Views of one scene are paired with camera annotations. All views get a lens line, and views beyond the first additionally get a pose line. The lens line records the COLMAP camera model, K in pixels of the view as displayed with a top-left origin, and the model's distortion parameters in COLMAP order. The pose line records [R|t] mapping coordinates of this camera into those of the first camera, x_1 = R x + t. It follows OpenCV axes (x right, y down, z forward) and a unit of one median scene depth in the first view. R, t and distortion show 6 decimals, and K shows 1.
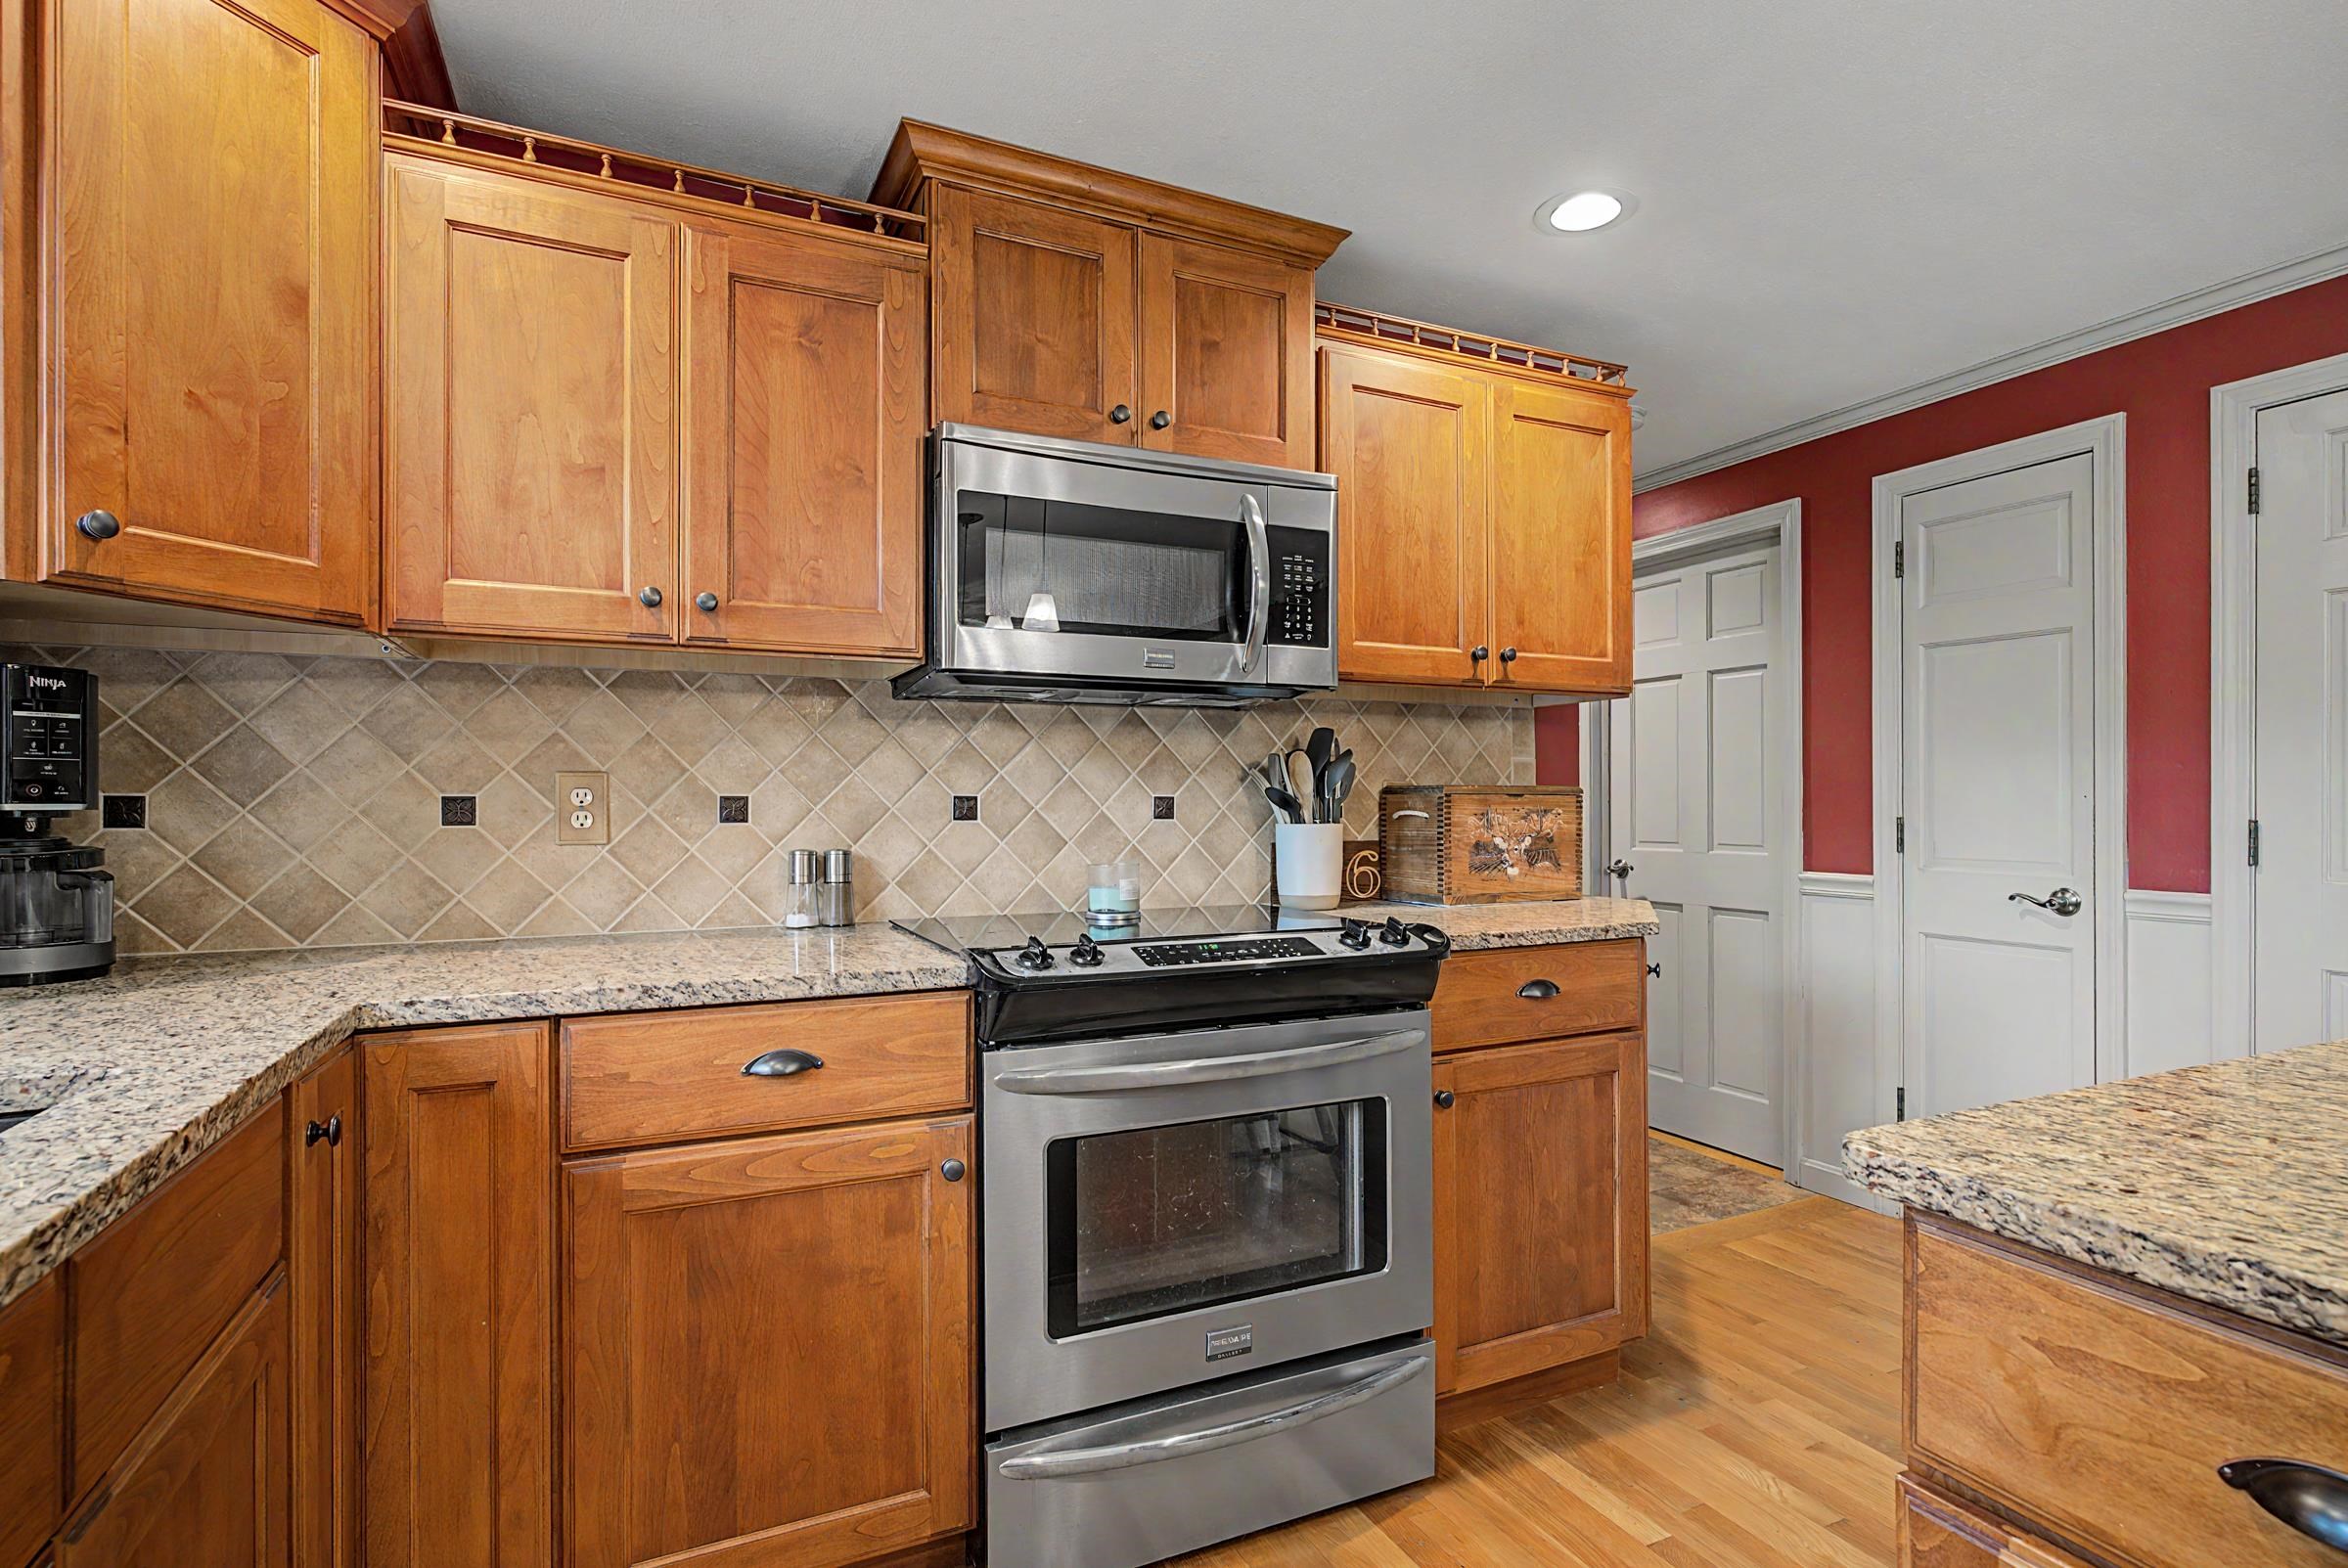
lens RADIAL K [[1129.4, 0, 1164.7], [0, 1129.4, 797.5], [0, 0, 1]] dist [-0.006246, -0.001053]
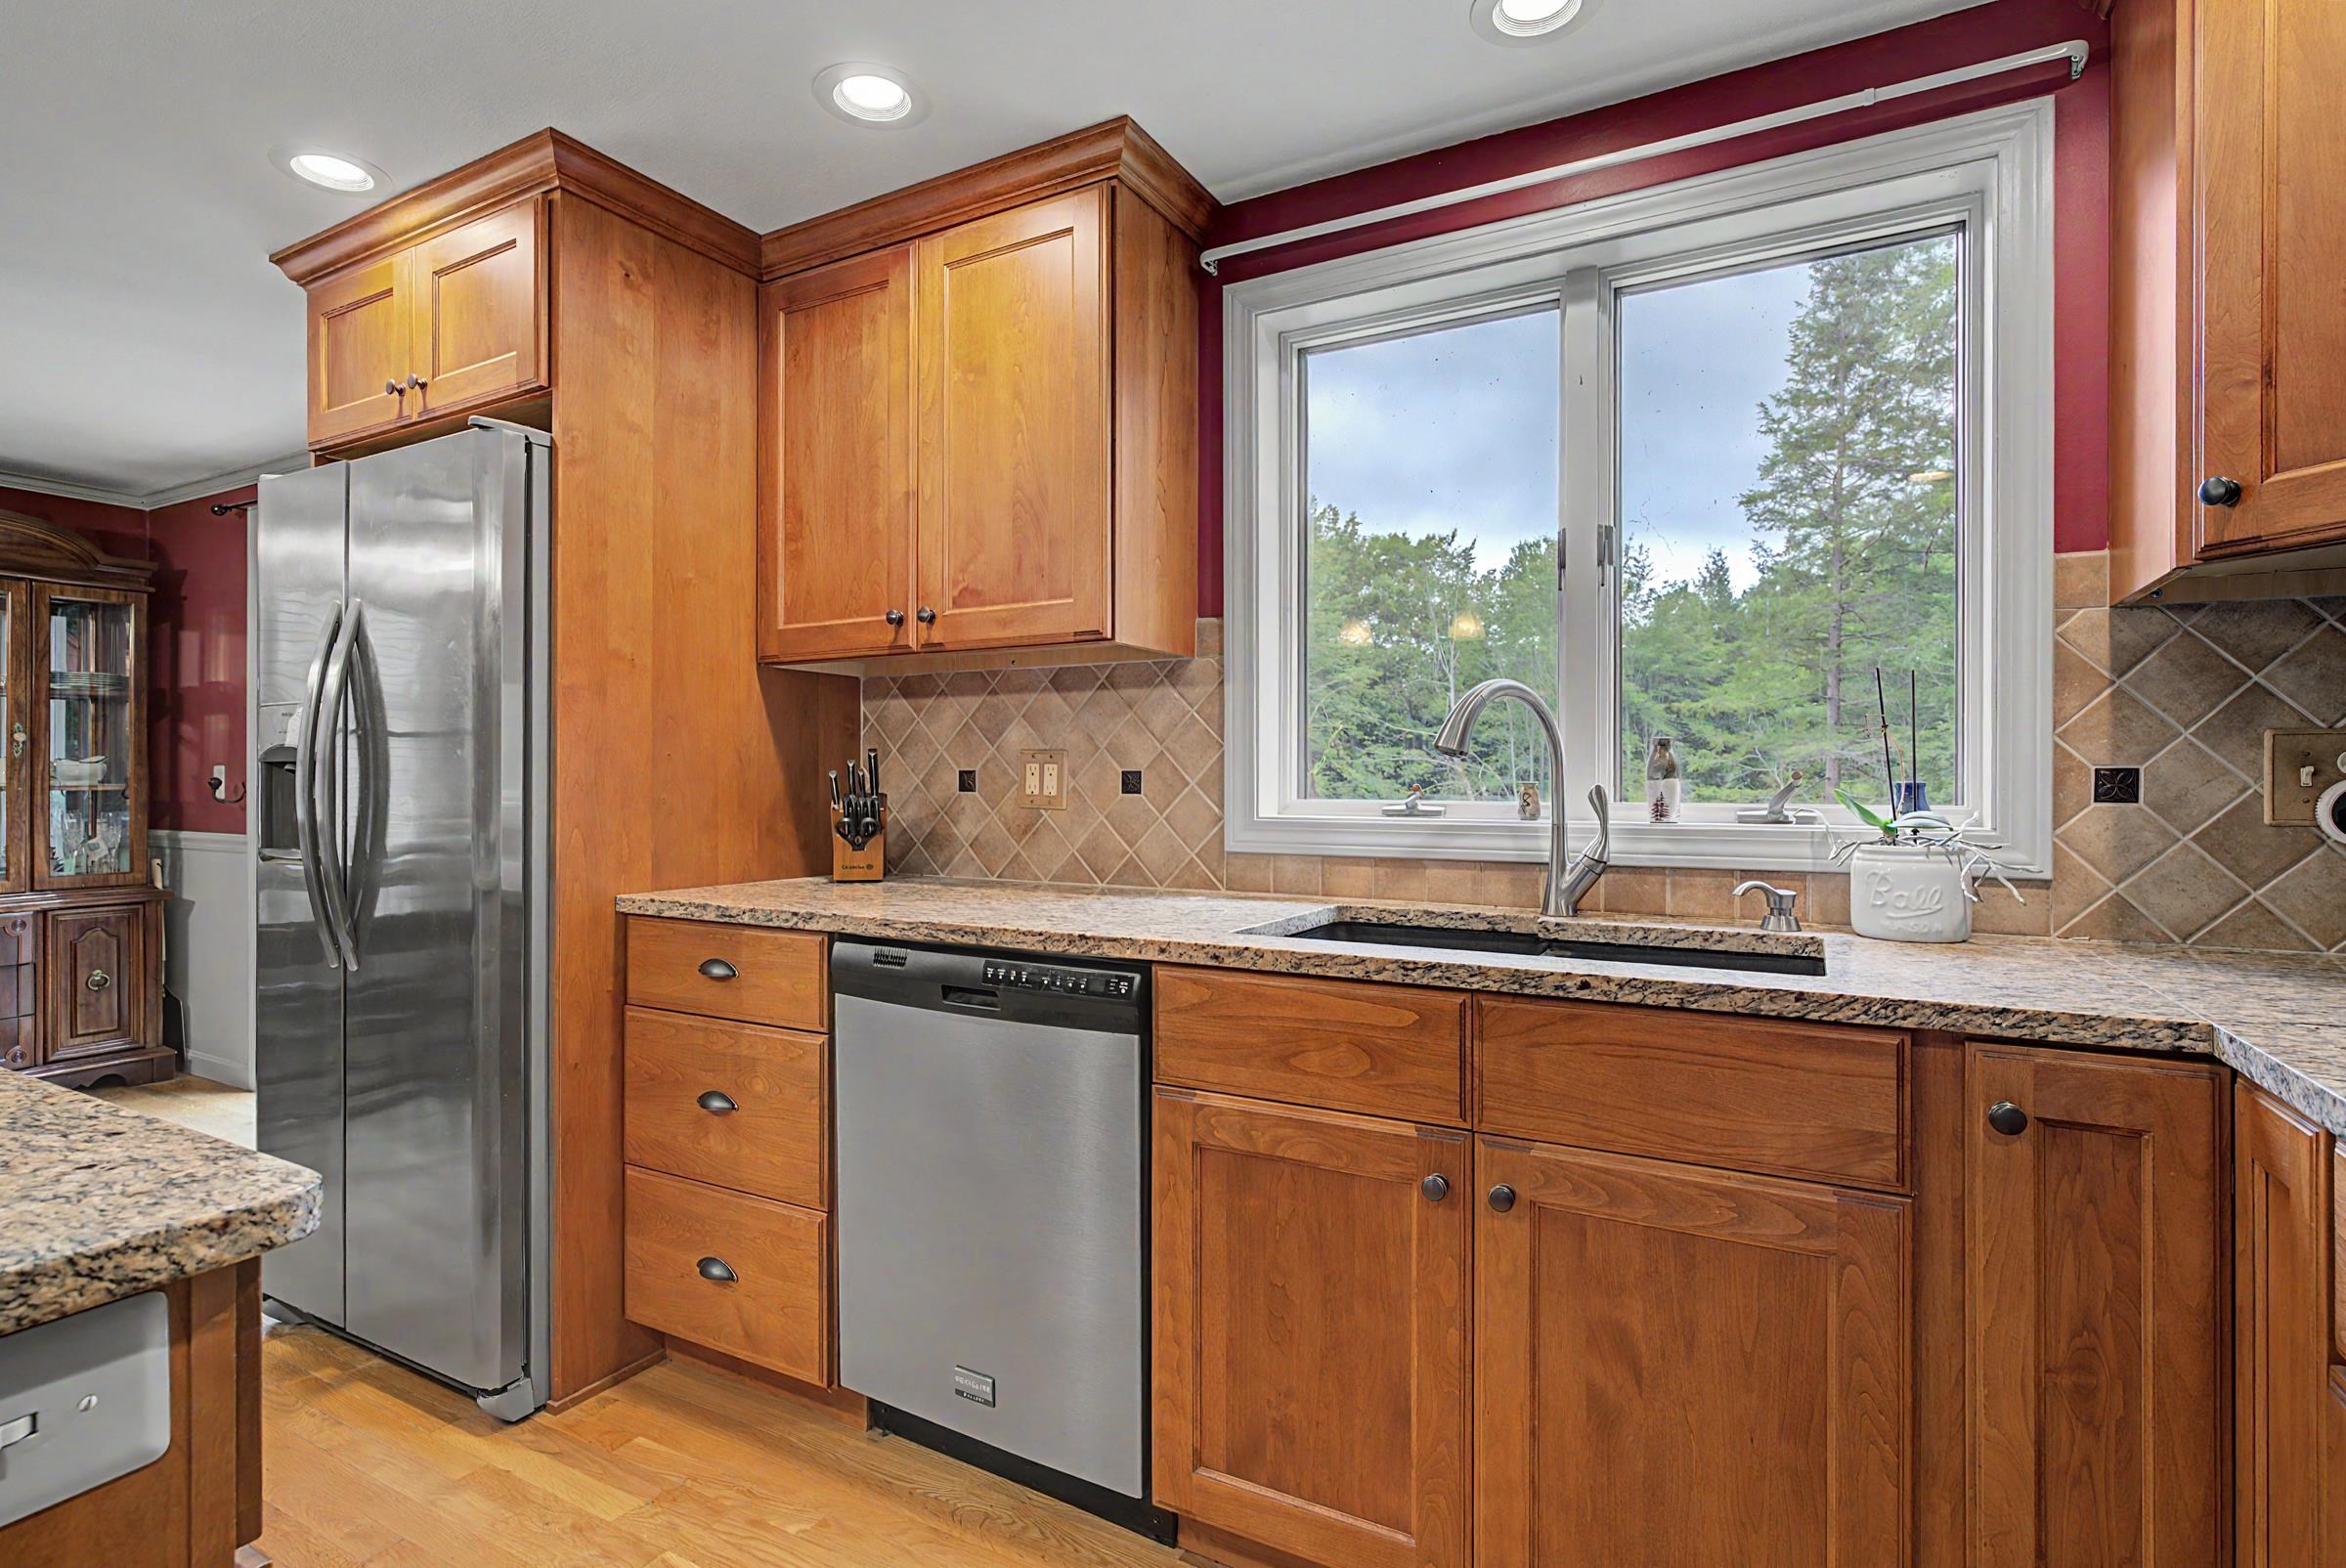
lens RADIAL K [[1128.5, 0, 1157.0], [0, 1128.5, 776.8], [0, 0, 1]] dist [-0.006246, -0.001053]
pose [[-0.807724, -0.000548, -0.589560, 0.208770], [0.004105, 0.999970, -0.006554, 0.003702], [0.589546, -0.007714, -0.807698, 0.730208]]
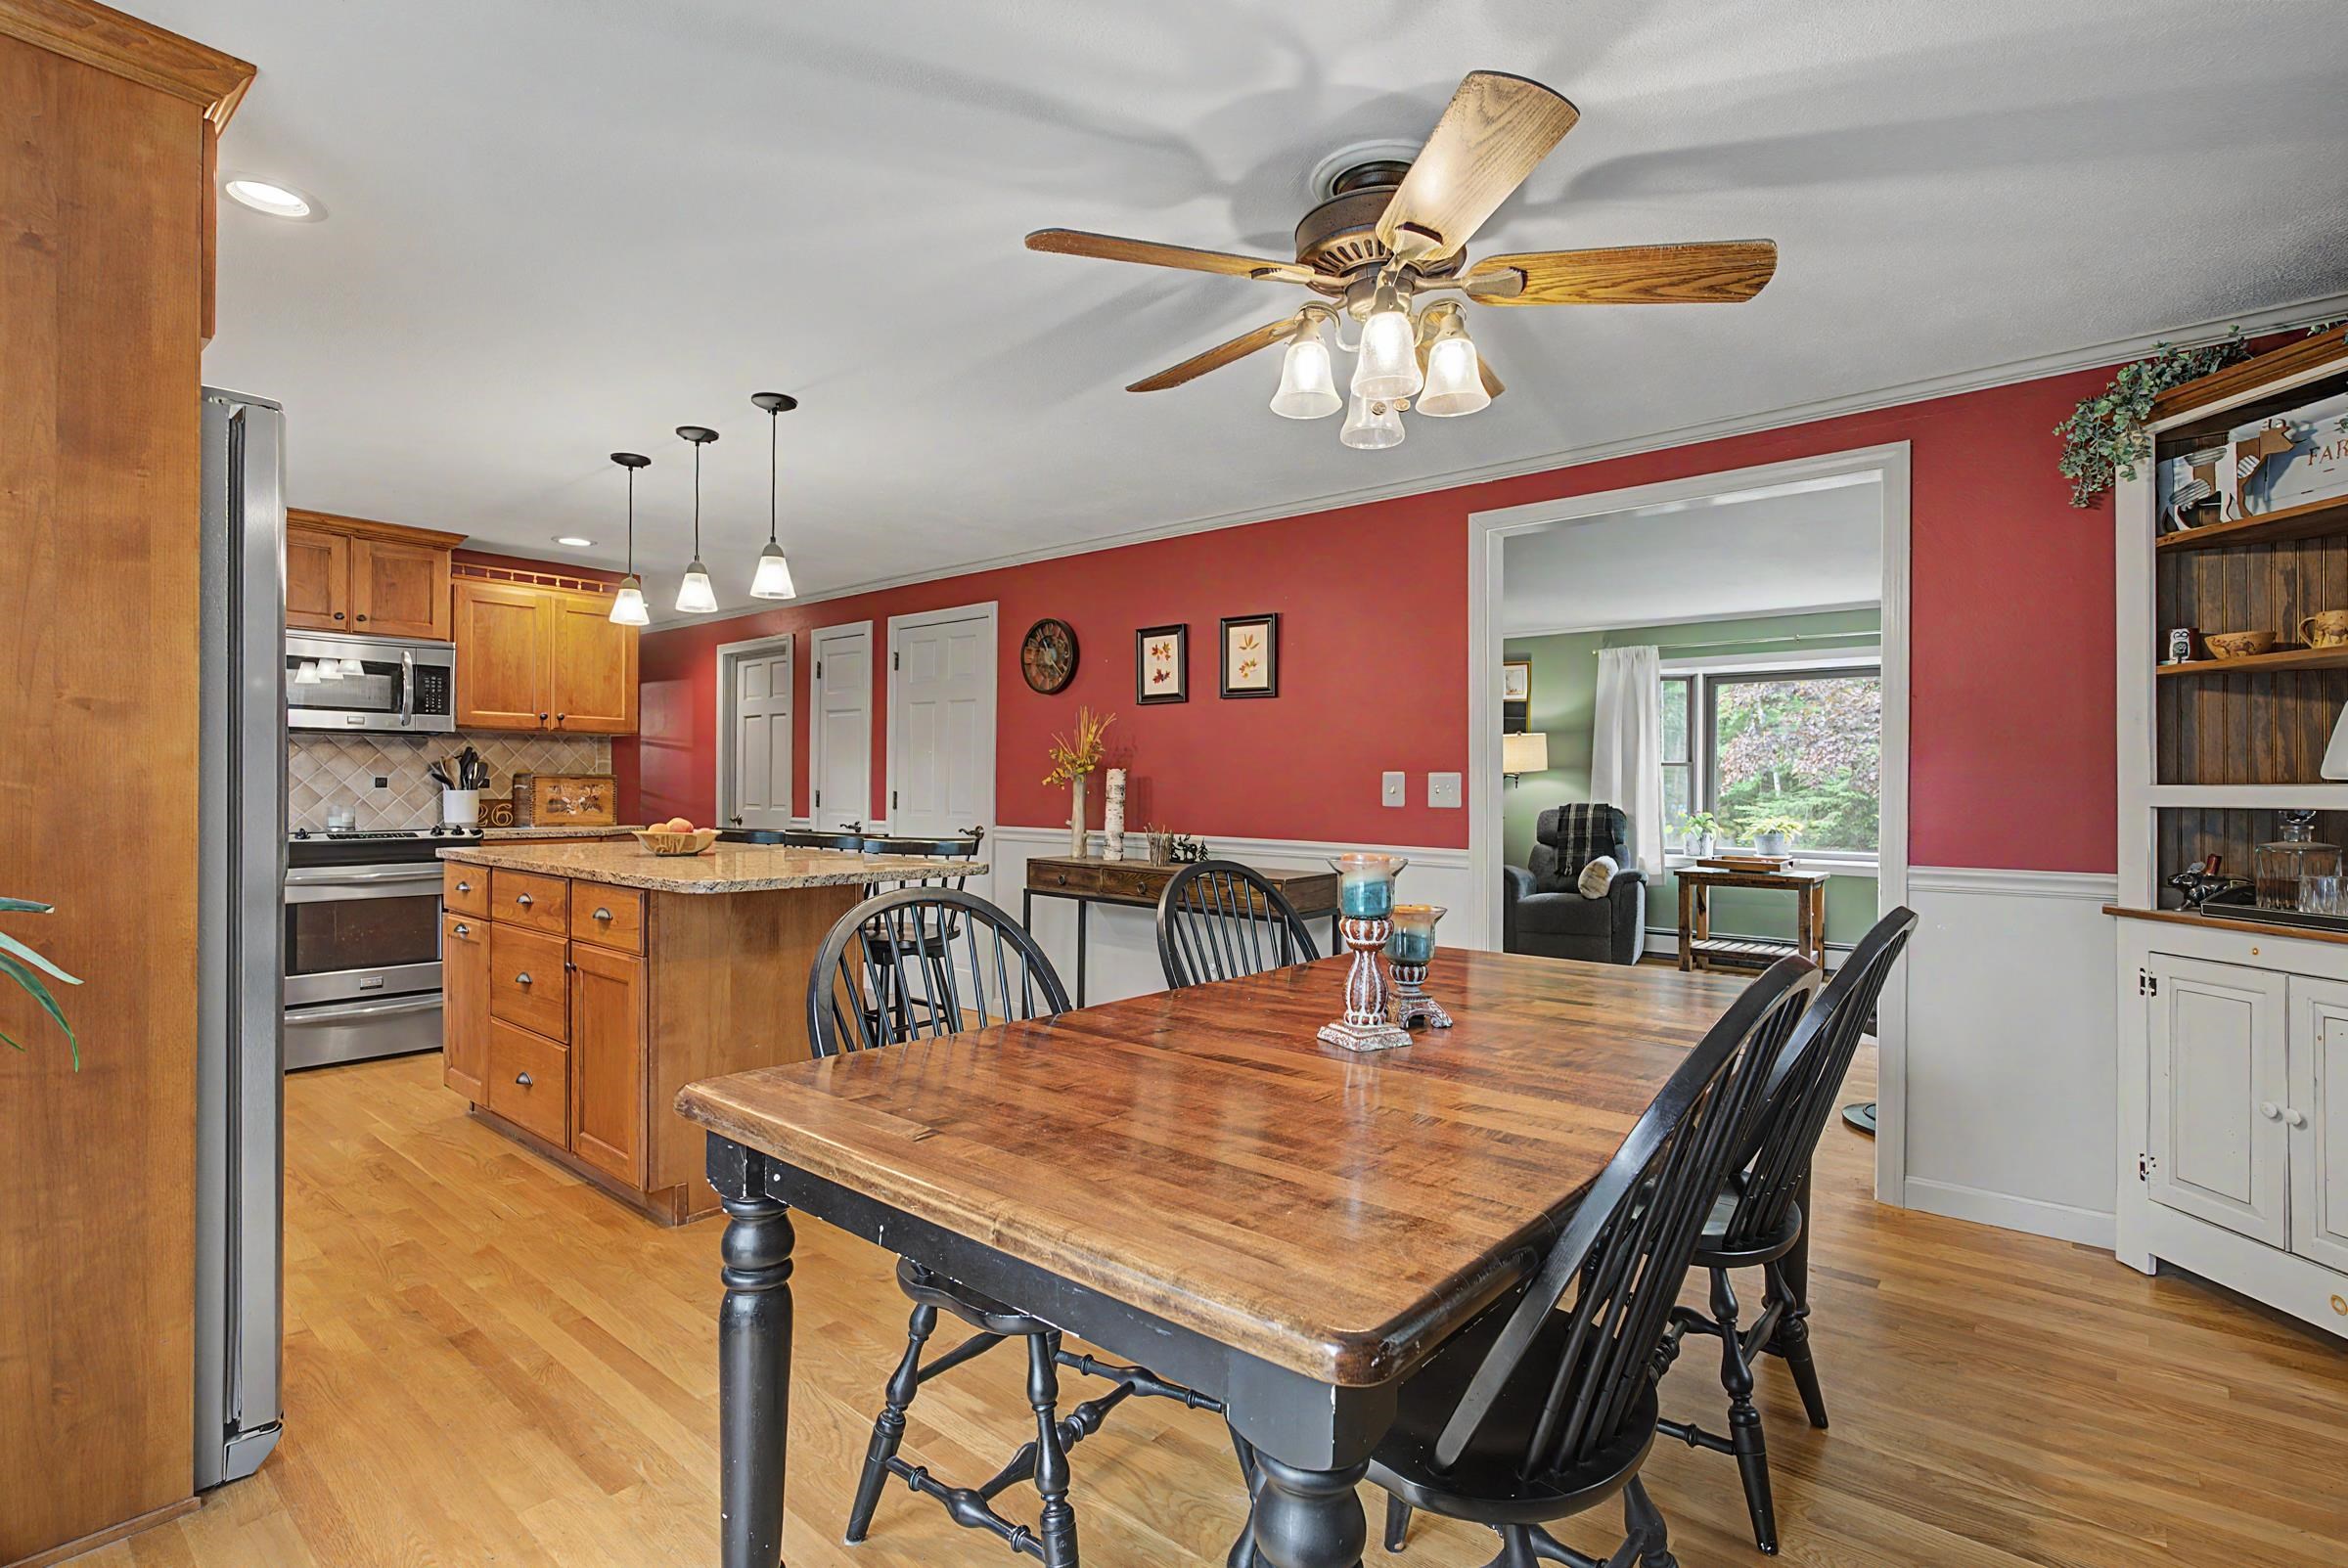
lens RADIAL K [[1129.4, 0, 1175.0], [0, 1129.4, 787.7], [0, 0, 1]] dist [-0.006246, -0.001053]
pose [[0.909114, 0.006357, 0.416500, 0.551941], [-0.009911, 0.999931, 0.006370, -0.011451], [-0.416430, -0.009919, 0.909114, -1.812851]]
